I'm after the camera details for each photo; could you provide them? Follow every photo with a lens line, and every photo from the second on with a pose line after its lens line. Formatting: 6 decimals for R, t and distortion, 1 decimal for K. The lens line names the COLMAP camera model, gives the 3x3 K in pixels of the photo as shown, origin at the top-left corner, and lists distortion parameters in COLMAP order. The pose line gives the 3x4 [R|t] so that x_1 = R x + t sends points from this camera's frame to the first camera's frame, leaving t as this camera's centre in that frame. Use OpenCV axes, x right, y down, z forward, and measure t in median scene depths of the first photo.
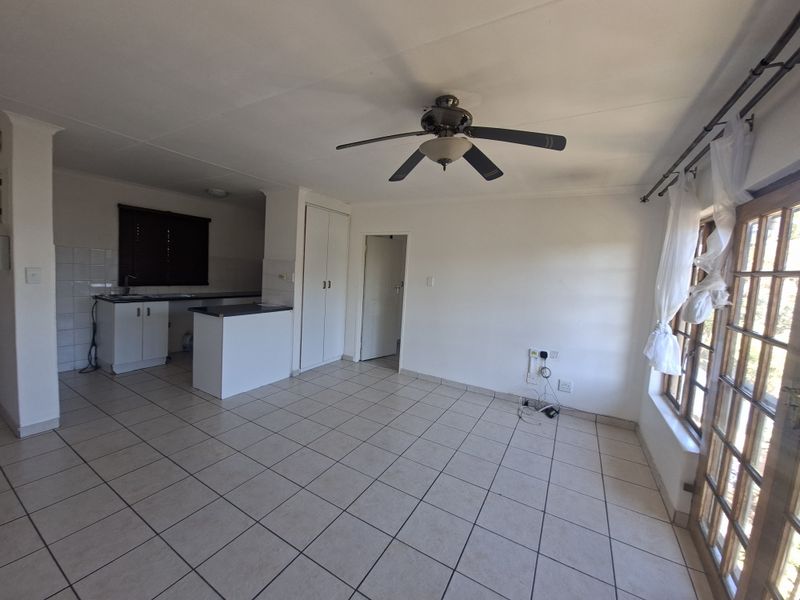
lens RADIAL K [[316.4, 0, 393.5], [0, 316.4, 294.2], [0, 0, 1]] dist [-0.012237, -0.000117]
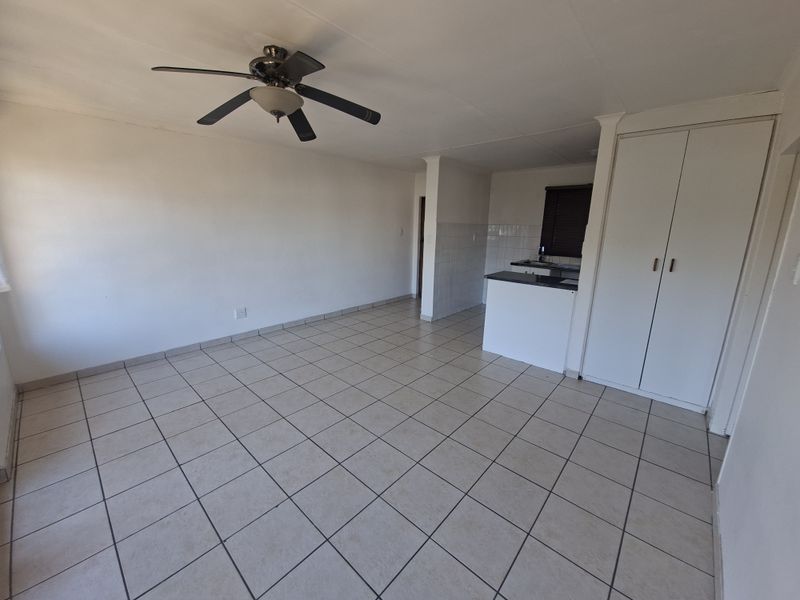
lens RADIAL K [[316.4, 0, 393.5], [0, 316.4, 294.2], [0, 0, 1]] dist [-0.012237, -0.000117]
pose [[-0.208767, 0.145309, -0.967110, 0.564681], [-0.107728, 0.979465, 0.170420, -0.026087], [0.972014, 0.139763, -0.188826, 0.798008]]
